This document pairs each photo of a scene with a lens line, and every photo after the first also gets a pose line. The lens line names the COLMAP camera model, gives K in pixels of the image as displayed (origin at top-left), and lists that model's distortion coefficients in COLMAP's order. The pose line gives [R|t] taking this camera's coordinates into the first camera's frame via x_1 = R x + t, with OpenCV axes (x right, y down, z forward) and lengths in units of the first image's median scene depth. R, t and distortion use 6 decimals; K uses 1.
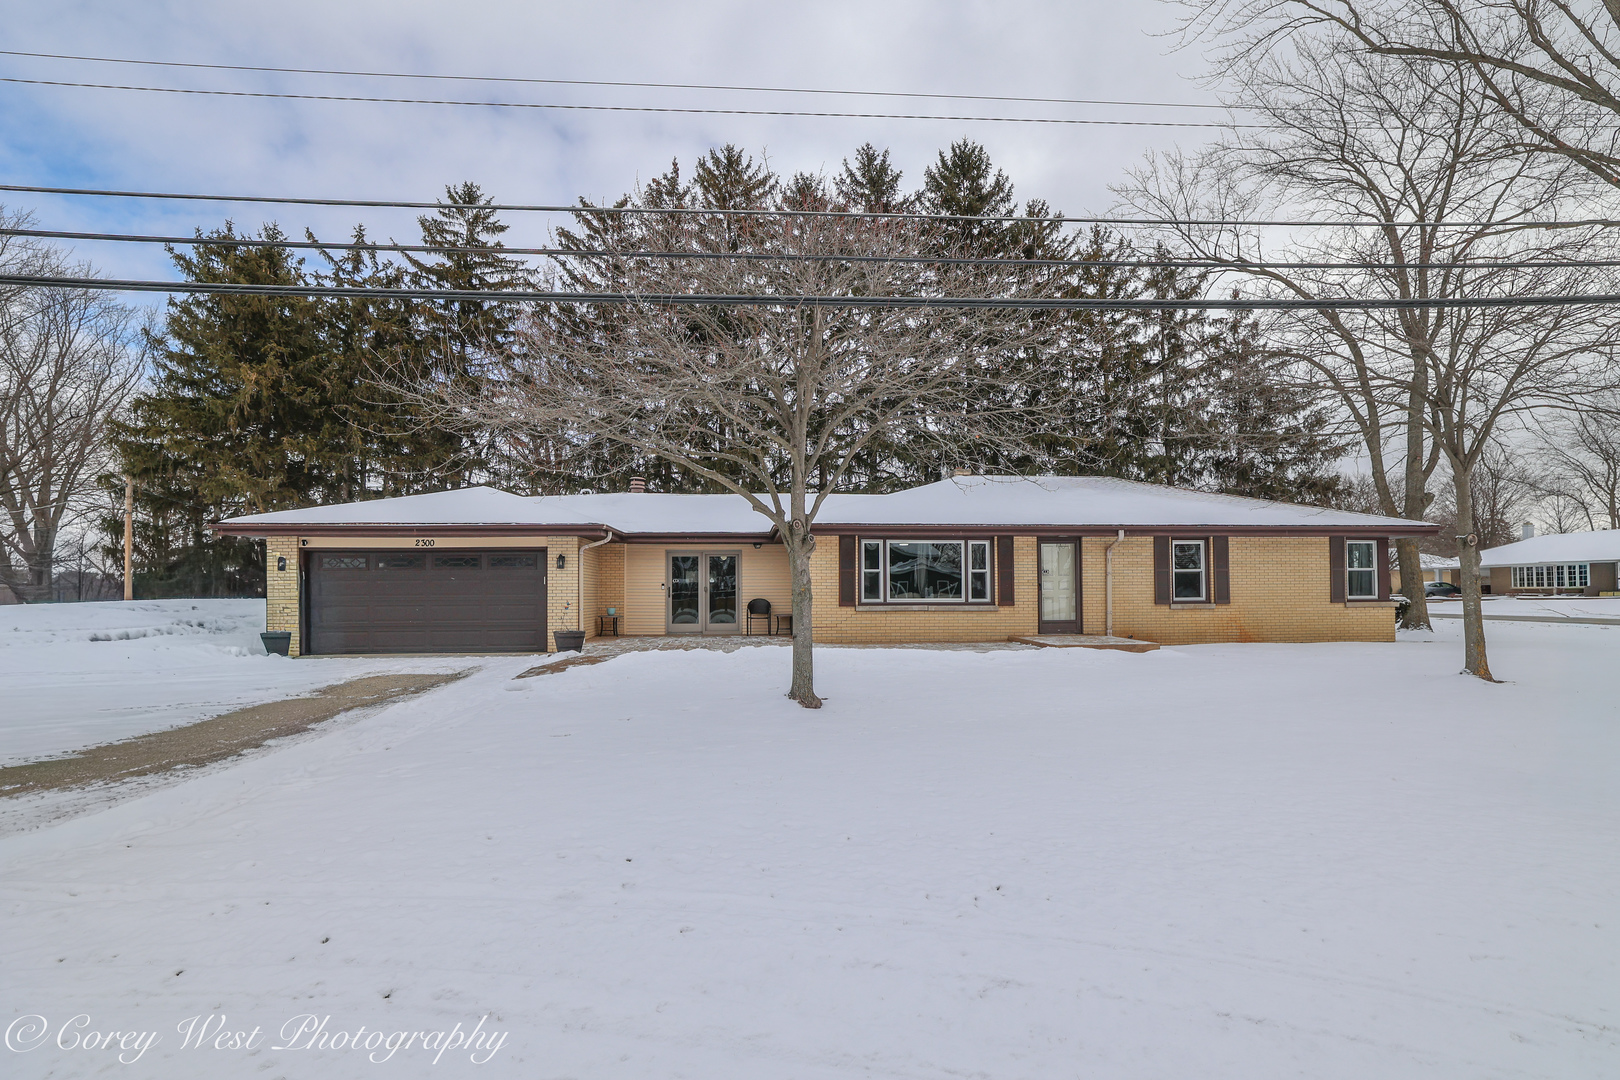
lens RADIAL K [[829.5, 0, 810.0], [0, 829.5, 540.0], [0, 0, 1]] dist [0.000787, 0.000082]
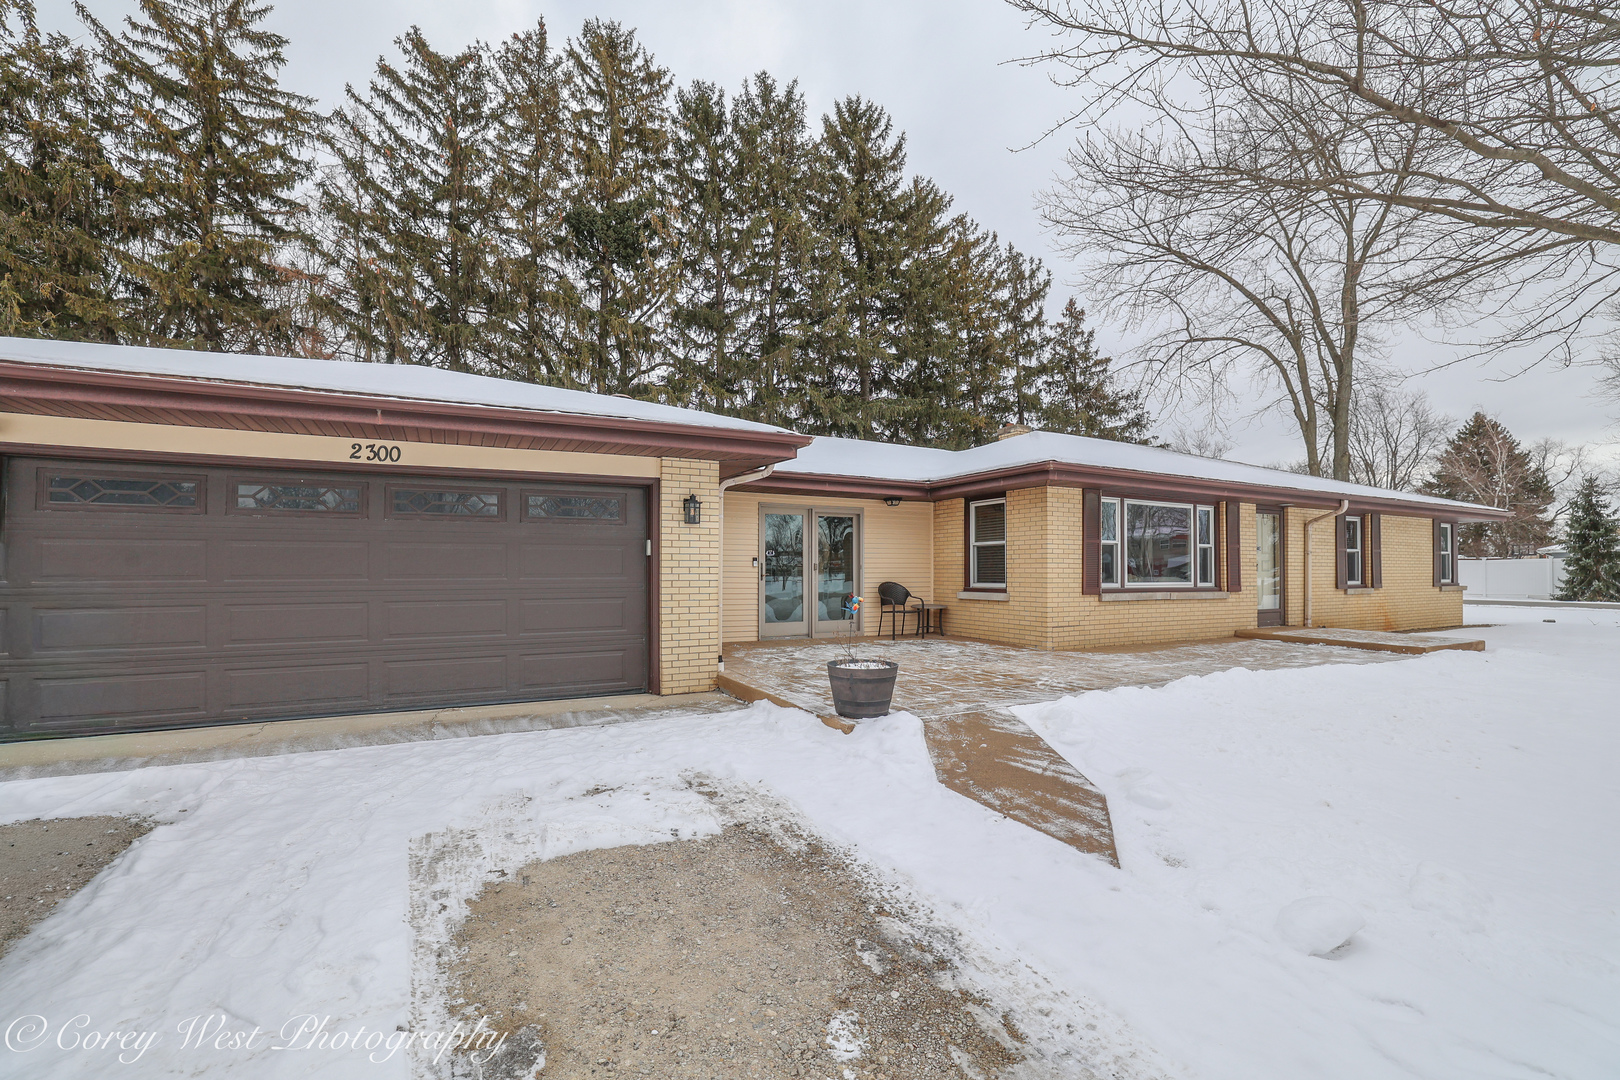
lens RADIAL K [[716.6, 0, 811.1], [0, 716.6, 547.9], [0, 0, 1]] dist [-0.000723, -0.000315]
pose [[0.919941, 0.019359, 0.391579, -0.348041], [-0.030822, 0.999260, 0.023008, 0.032172], [-0.390844, -0.033235, 0.919857, 0.497183]]
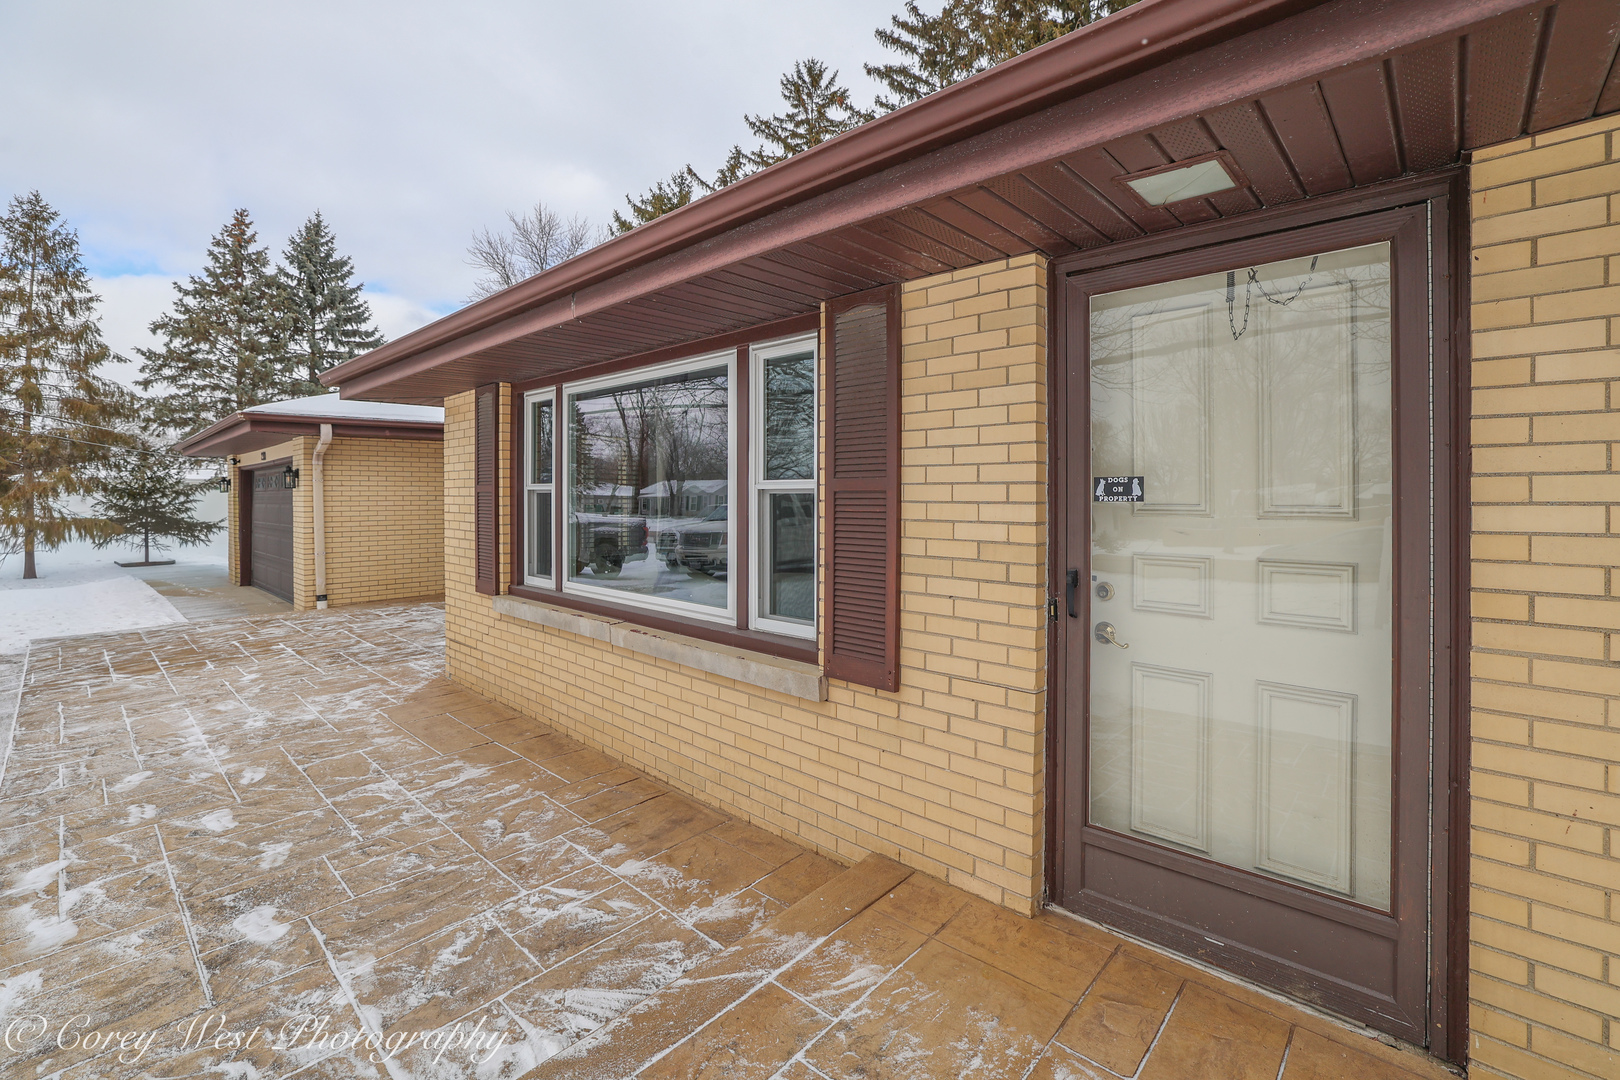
lens RADIAL K [[695.5, 0, 814.8], [0, 695.5, 489.5], [0, 0, 1]] dist [0.022257, -0.000082]
pose [[0.690777, 0.008748, -0.723015, 0.307466], [0.032290, 0.998556, 0.042932, 0.028114], [0.722346, -0.053002, 0.689497, 0.811288]]
